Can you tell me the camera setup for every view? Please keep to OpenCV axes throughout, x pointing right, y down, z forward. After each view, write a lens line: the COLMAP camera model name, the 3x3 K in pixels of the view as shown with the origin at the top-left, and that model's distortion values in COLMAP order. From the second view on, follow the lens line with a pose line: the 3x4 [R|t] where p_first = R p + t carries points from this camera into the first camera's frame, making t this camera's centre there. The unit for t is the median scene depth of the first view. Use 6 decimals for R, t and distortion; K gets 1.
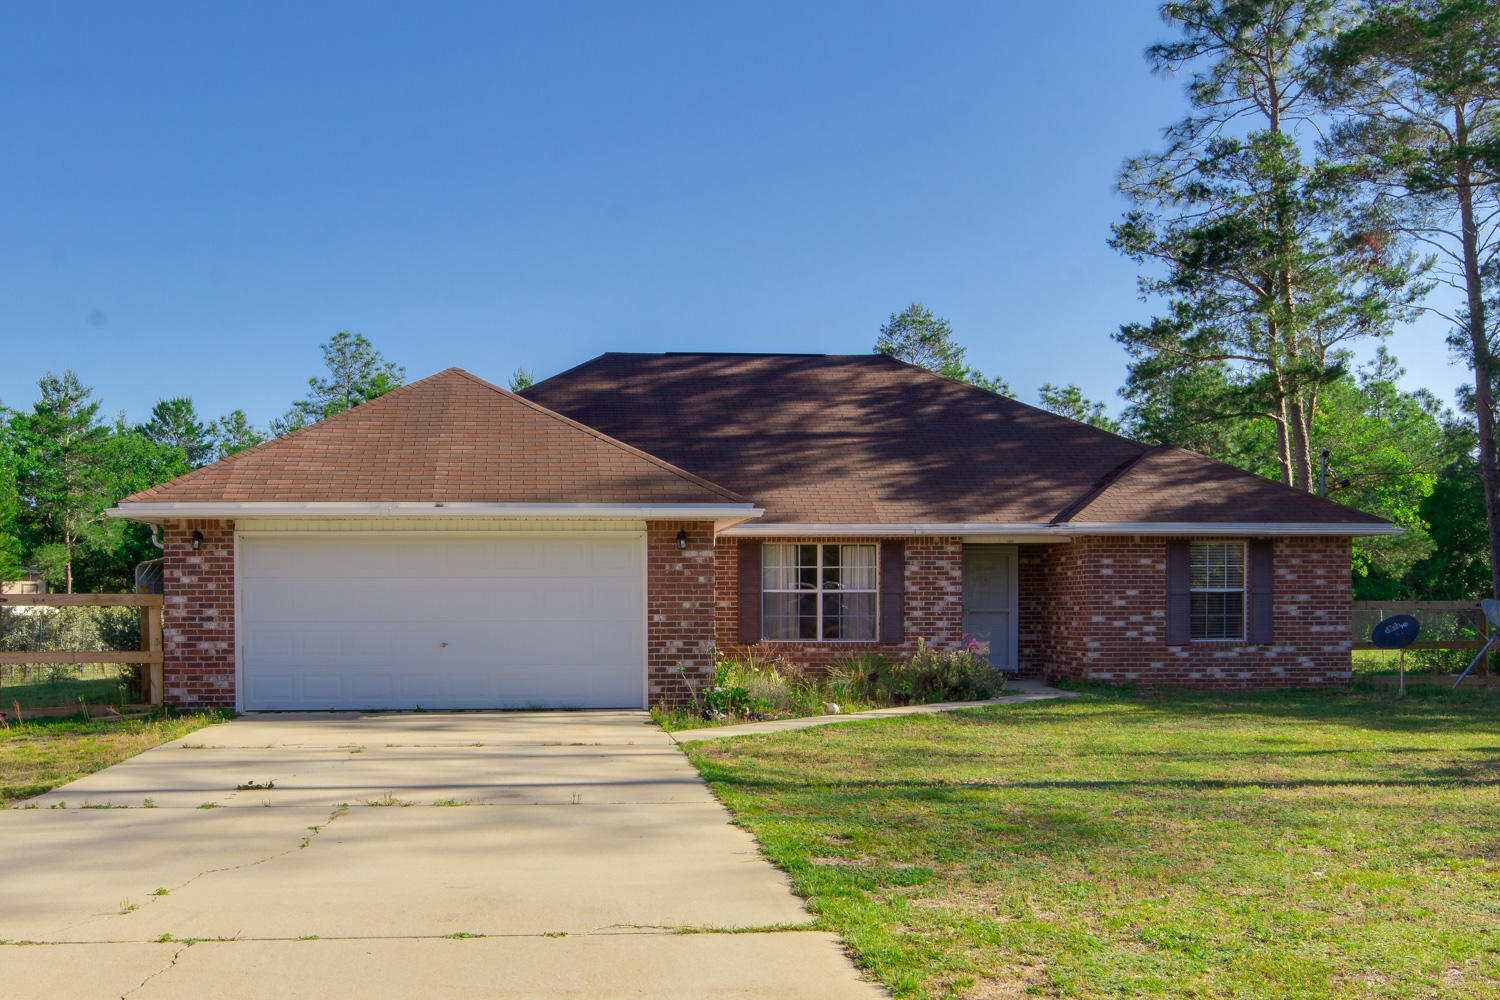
lens RADIAL K [[1280.1, 0, 731.3], [0, 1280.1, 577.7], [0, 0, 1]] dist [-0.011148, -0.005591]
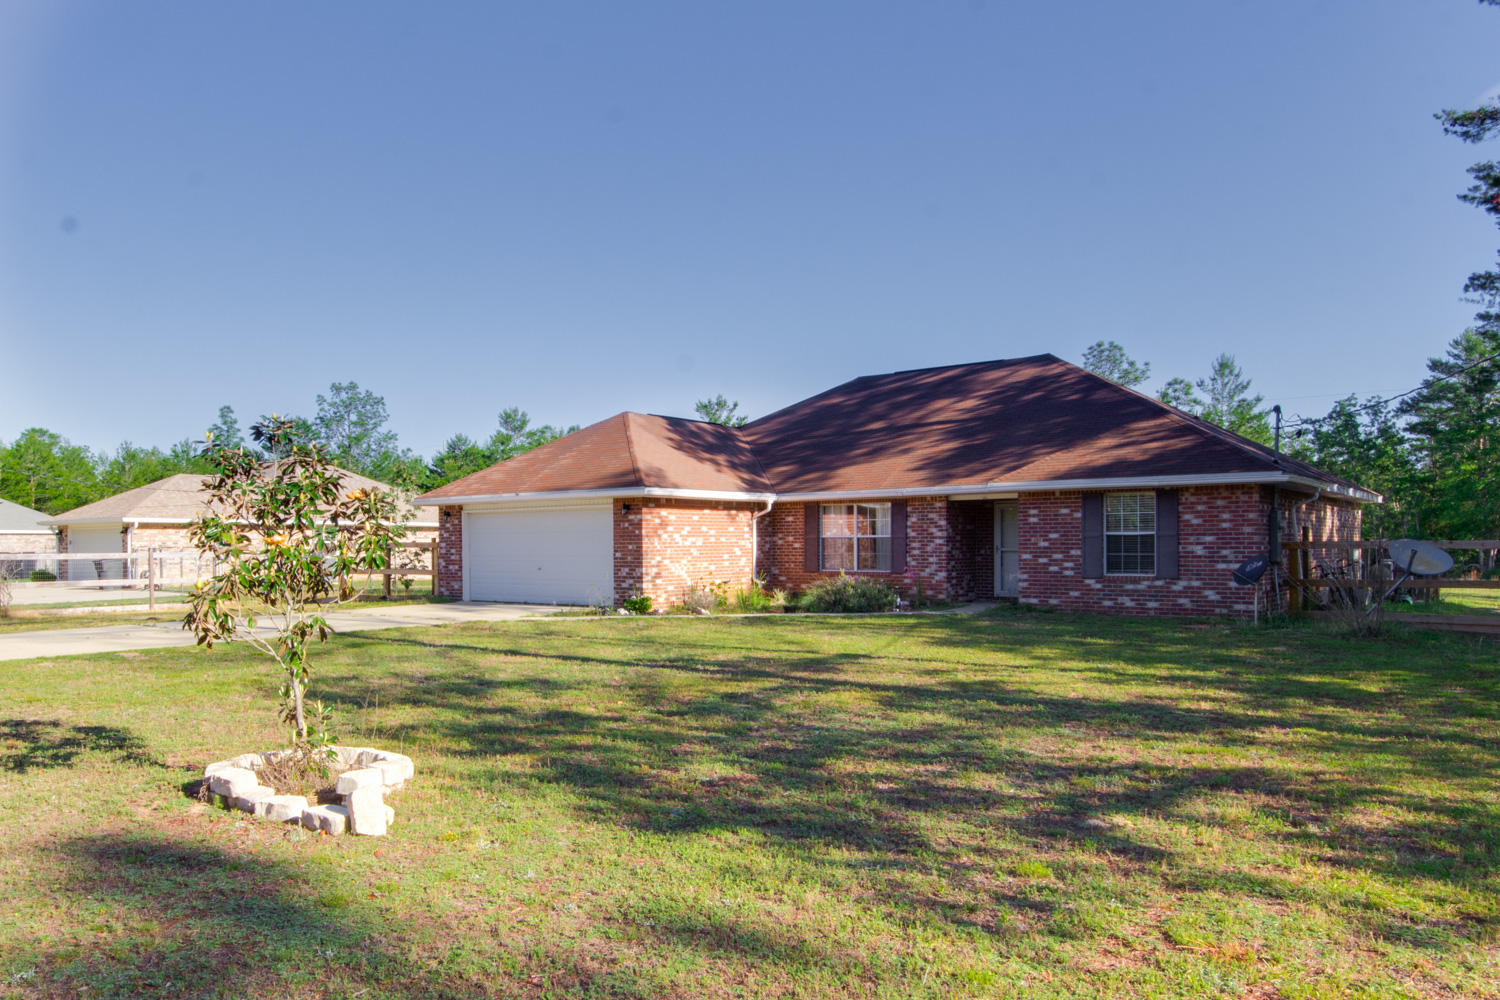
lens RADIAL K [[925.6, 0, 751.5], [0, 925.6, 511.3], [0, 0, 1]] dist [-0.010456, -0.000428]
pose [[0.794432, -0.024159, -0.606872, 0.625554], [0.016393, 0.999697, -0.018338, -0.000840], [0.607131, 0.004620, 0.794588, 0.090604]]
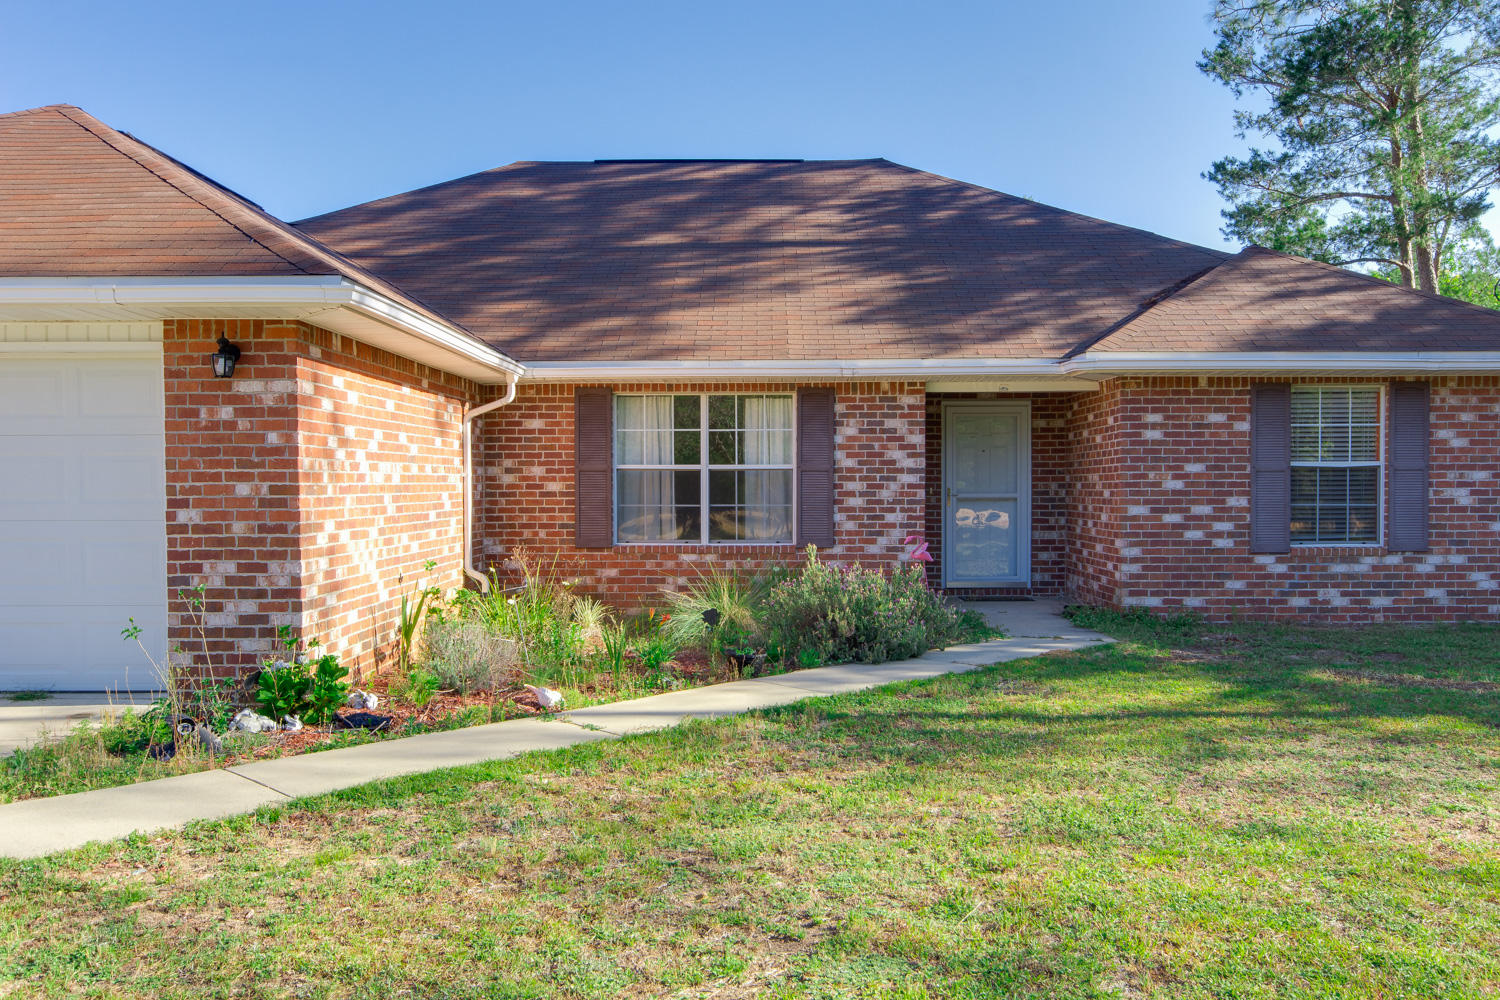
lens RADIAL K [[1161.0, 0, 787.8], [0, 1161.0, 478.9], [0, 0, 1]] dist [-0.011216, 0.002657]
pose [[0.997587, -0.001060, -0.069414, 0.154491], [0.002084, 0.999890, 0.014688, 0.008125], [0.069391, -0.014797, 0.997480, 0.421740]]
